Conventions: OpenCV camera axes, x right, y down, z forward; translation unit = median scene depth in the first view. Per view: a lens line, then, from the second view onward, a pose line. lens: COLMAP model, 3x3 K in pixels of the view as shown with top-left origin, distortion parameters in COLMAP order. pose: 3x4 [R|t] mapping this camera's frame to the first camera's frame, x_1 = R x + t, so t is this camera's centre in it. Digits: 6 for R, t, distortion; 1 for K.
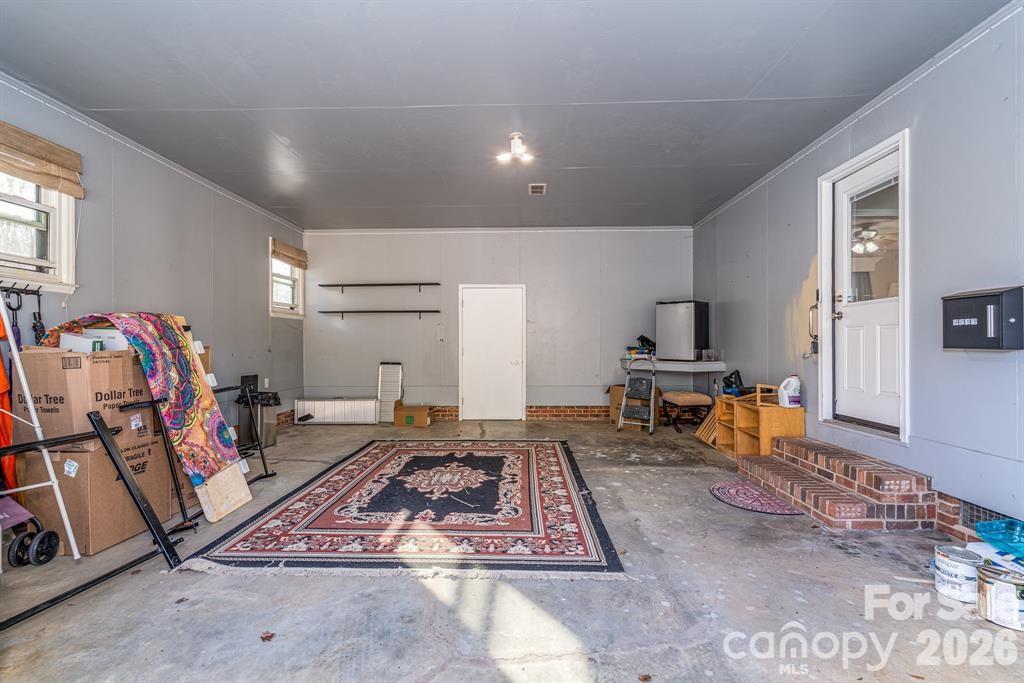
lens RADIAL K [[455.5, 0, 509.6], [0, 455.5, 345.5], [0, 0, 1]] dist [-0.012103, -0.000886]
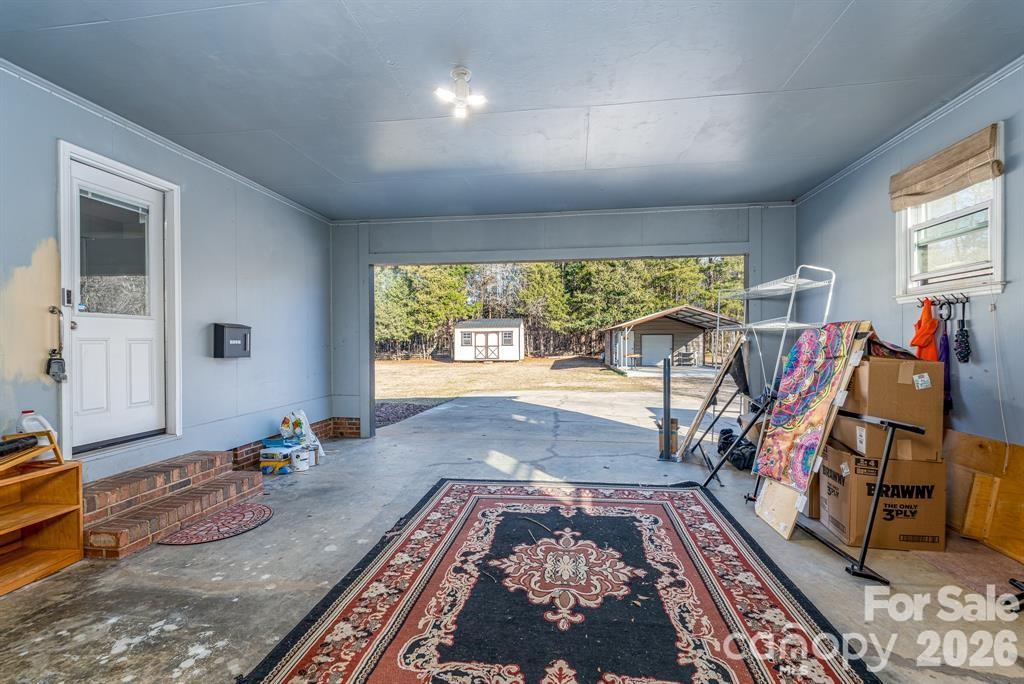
lens RADIAL K [[455.5, 0, 511.7], [0, 455.5, 343.3], [0, 0, 1]] dist [-0.012103, -0.000886]
pose [[-0.994121, 0.008994, 0.107897, -0.165864], [0.009522, 0.999945, 0.004373, -0.035343], [-0.107852, 0.005374, -0.994152, 2.021968]]
